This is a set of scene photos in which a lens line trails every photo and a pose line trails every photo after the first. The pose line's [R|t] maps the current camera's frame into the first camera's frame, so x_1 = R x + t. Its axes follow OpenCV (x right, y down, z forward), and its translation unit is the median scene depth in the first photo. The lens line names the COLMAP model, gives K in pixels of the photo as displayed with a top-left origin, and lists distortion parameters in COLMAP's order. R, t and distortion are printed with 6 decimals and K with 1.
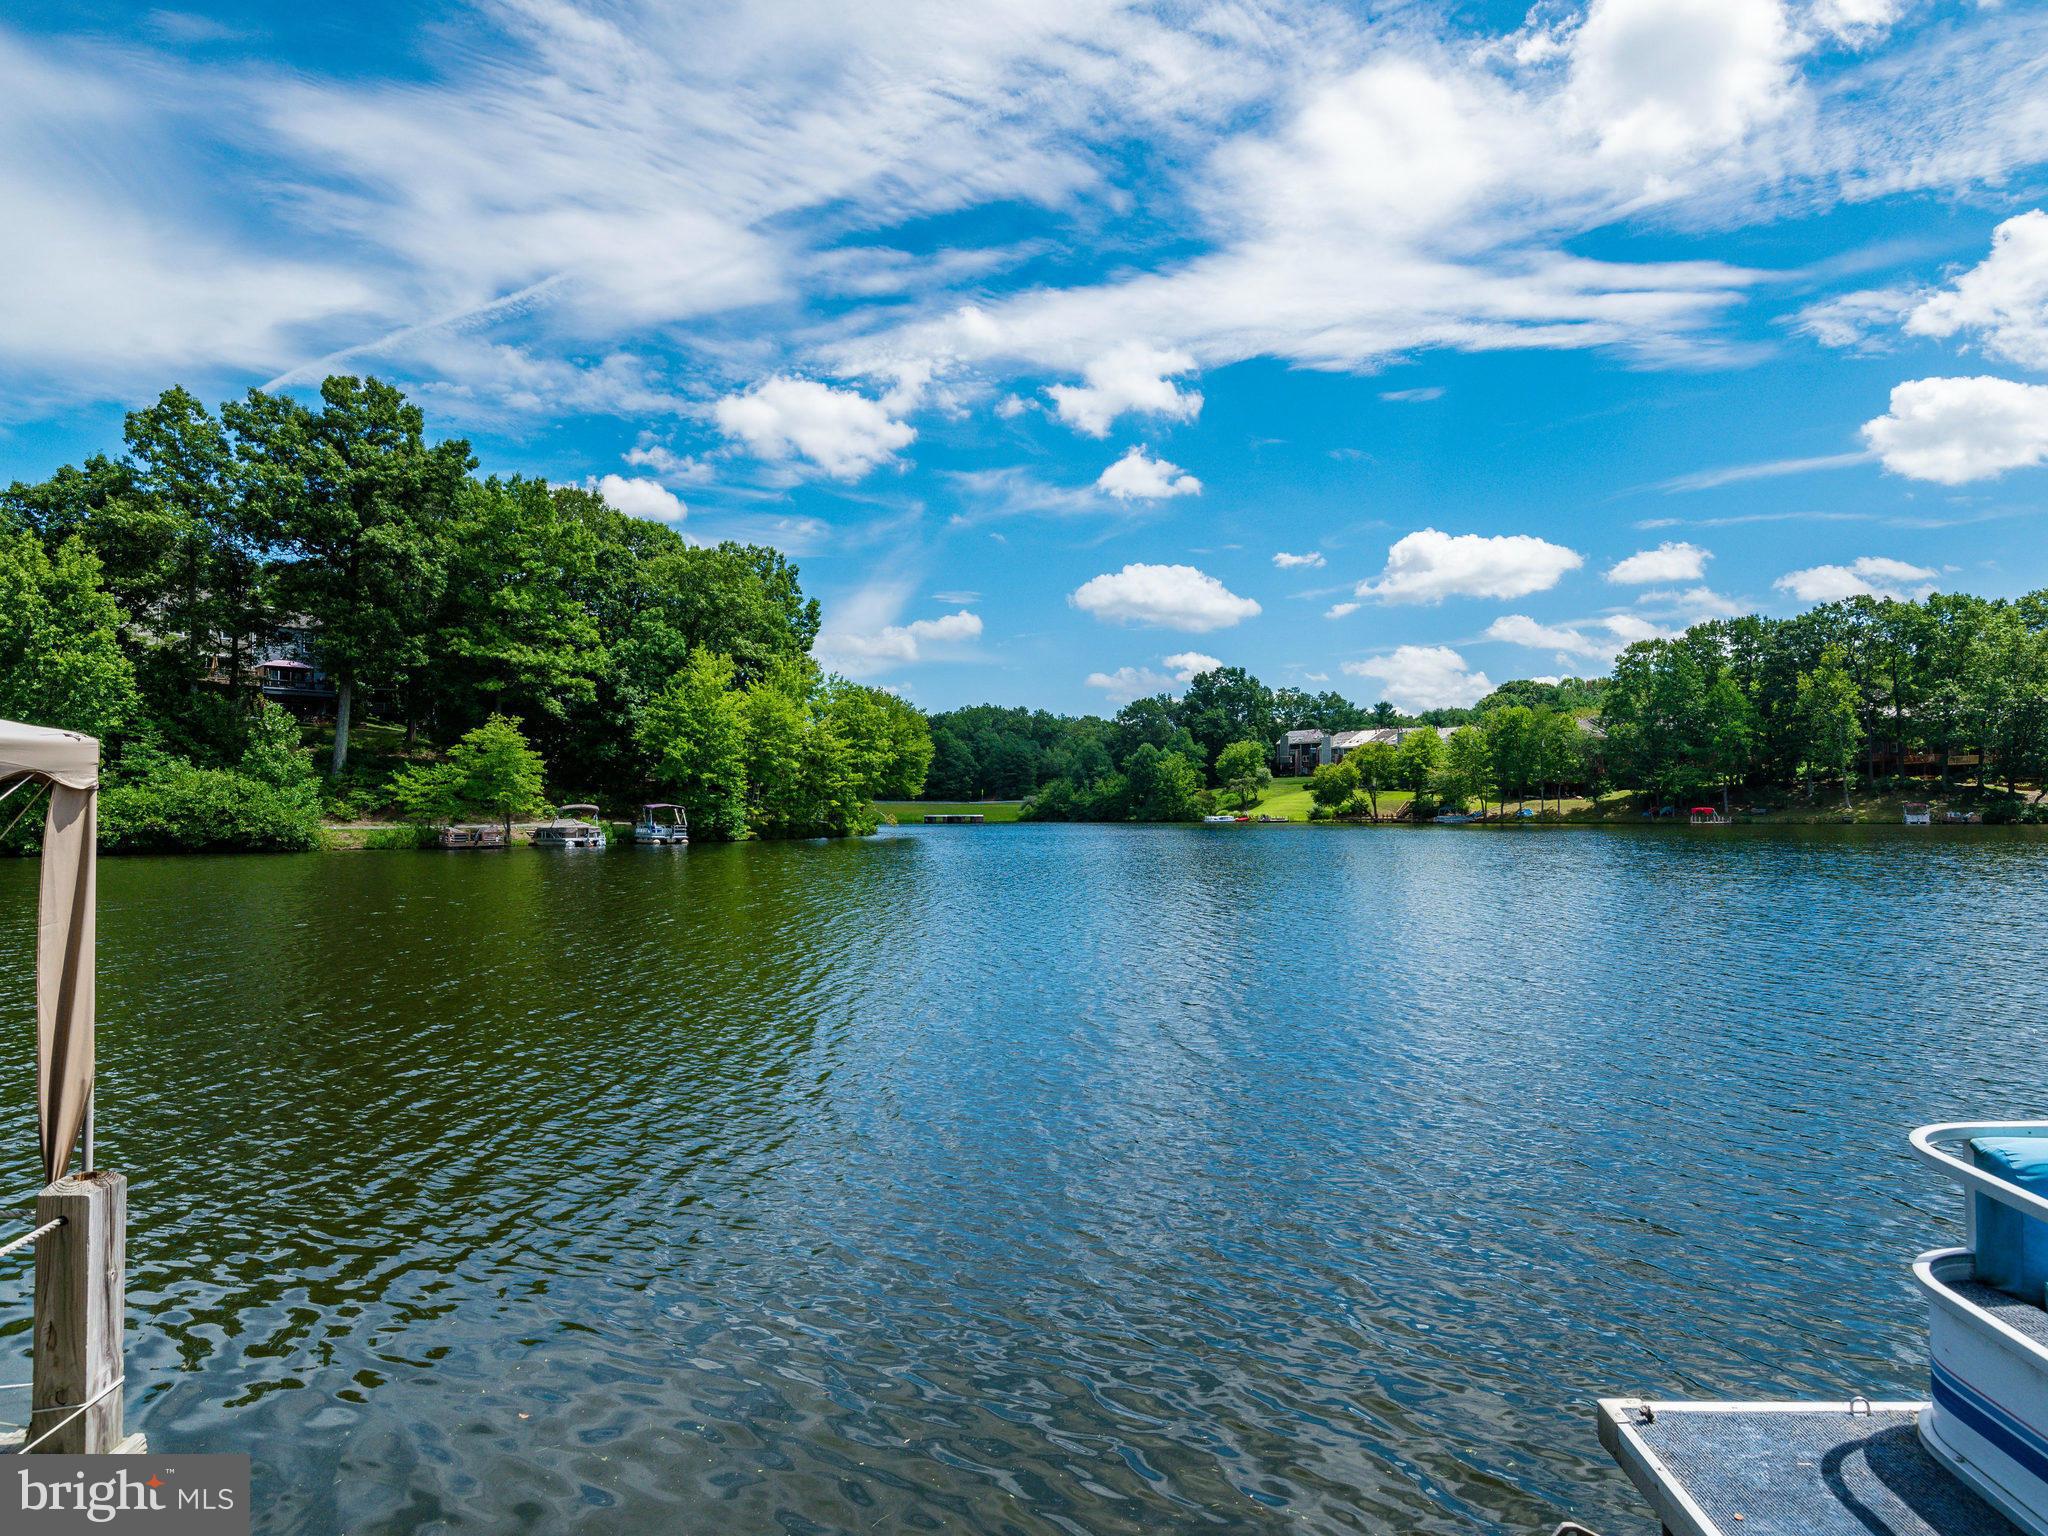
lens RADIAL K [[1086.2, 0, 1031.8], [0, 1086.2, 765.2], [0, 0, 1]] dist [0.019539, -0.025841]
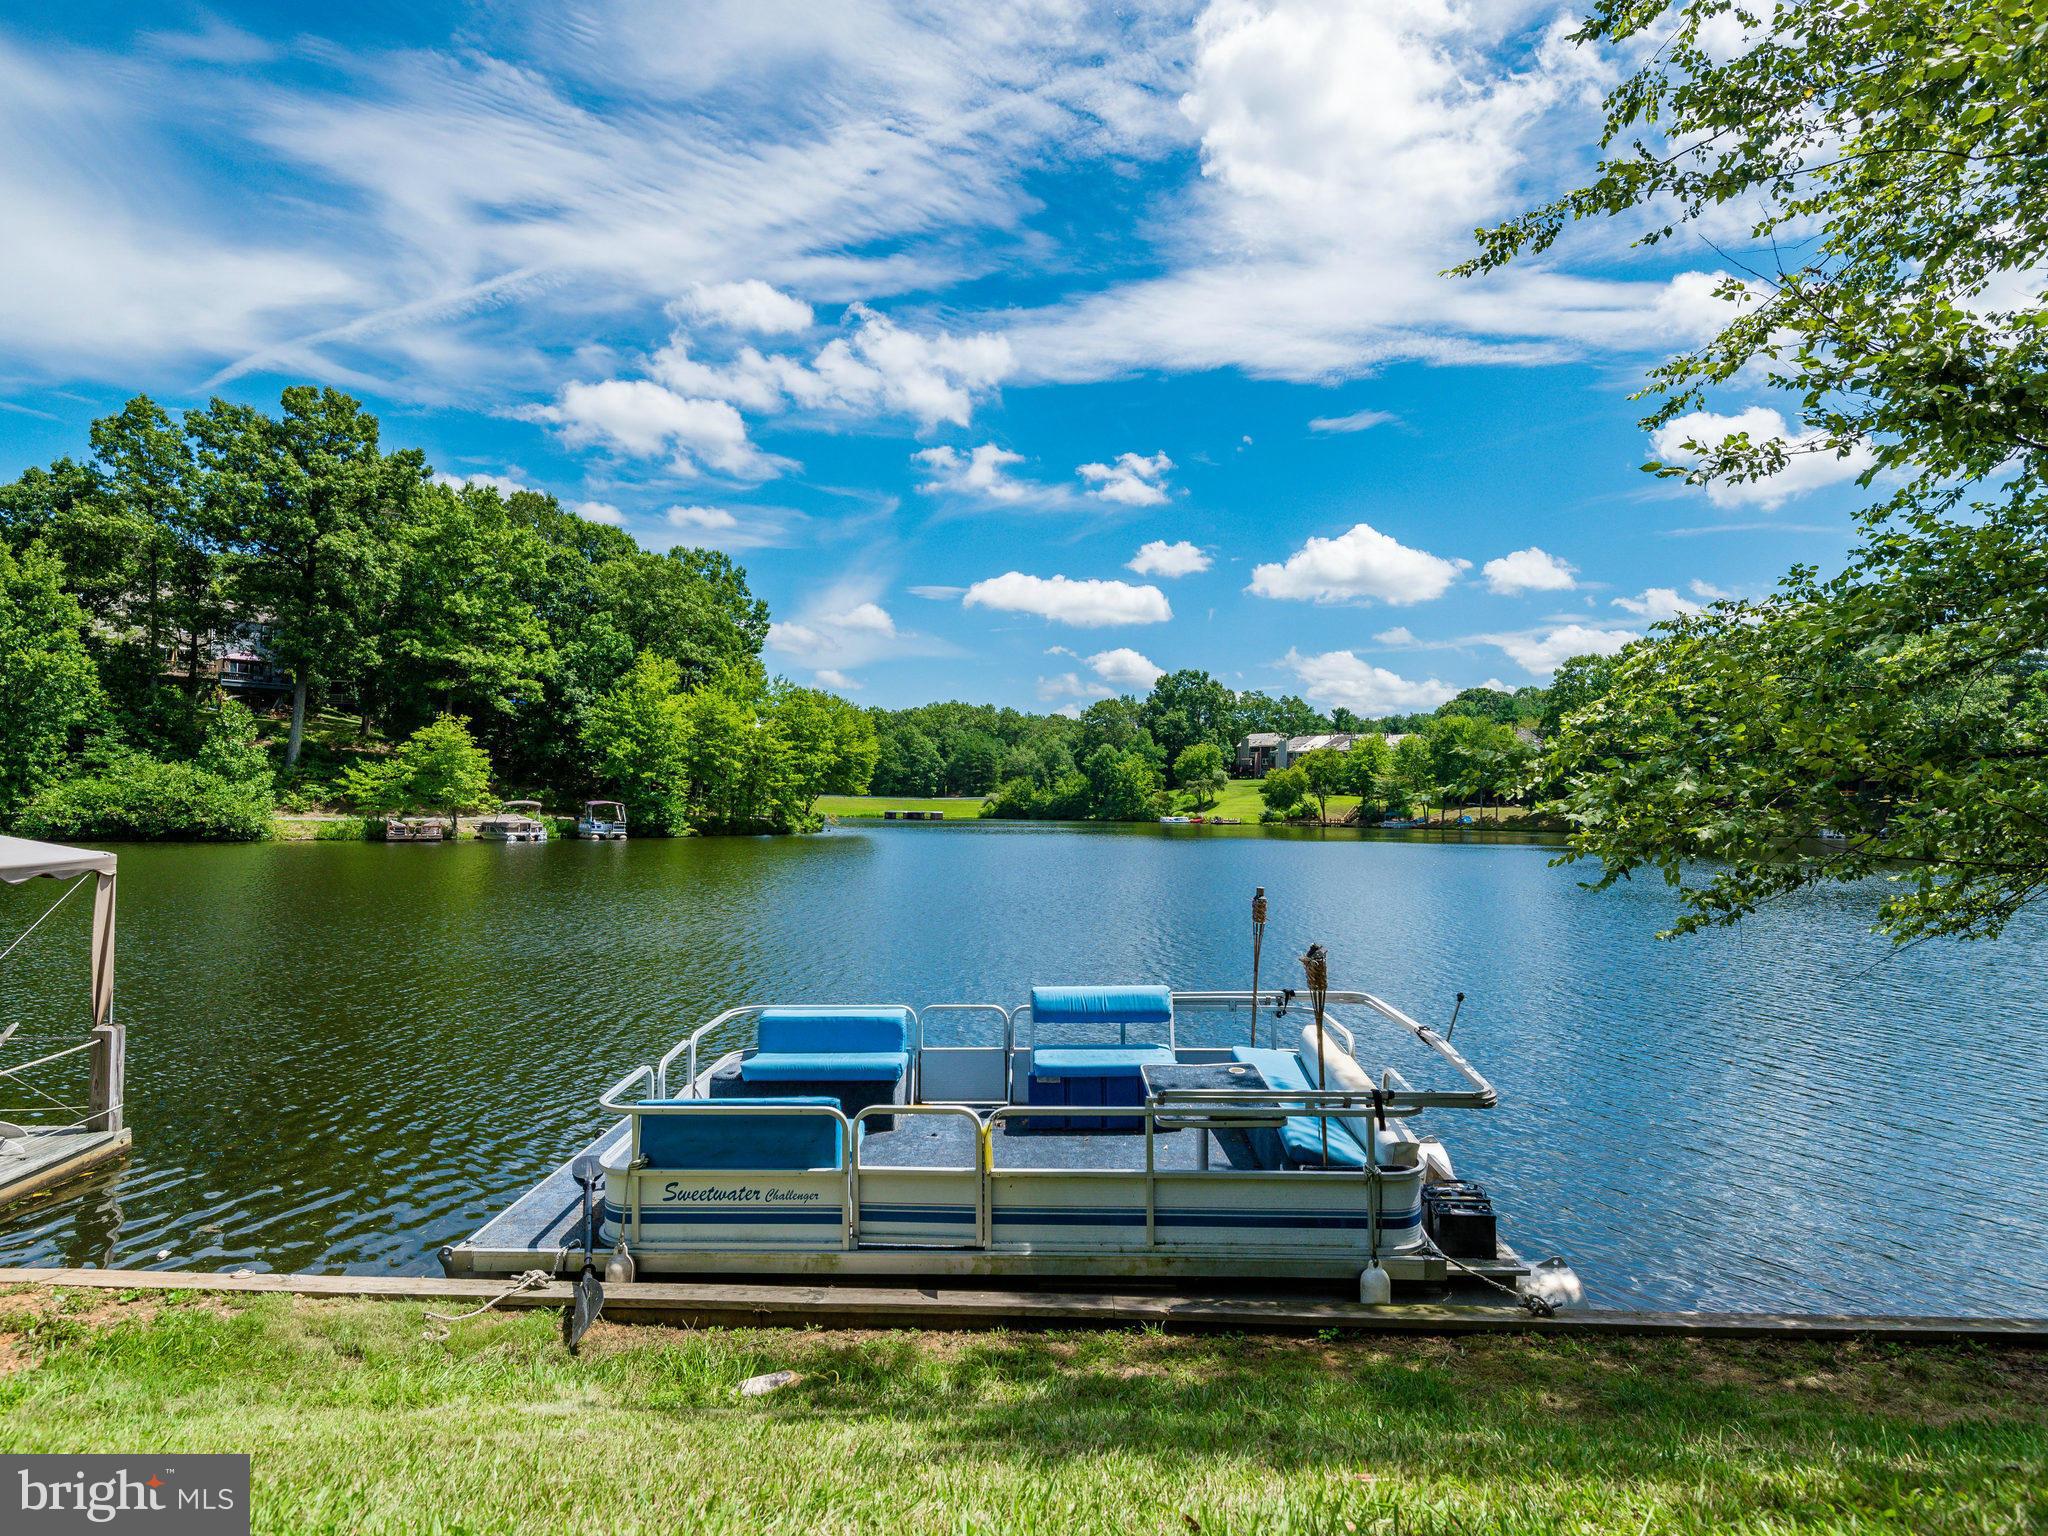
lens RADIAL K [[1106.8, 0, 1049.3], [0, 1106.8, 763.9], [0, 0, 1]] dist [0.016958, -0.022989]
pose [[0.999504, 0.019073, 0.025054, 0.061275], [-0.019210, 0.999802, 0.005222, -0.013702], [-0.024950, -0.005700, 0.999672, -0.080861]]
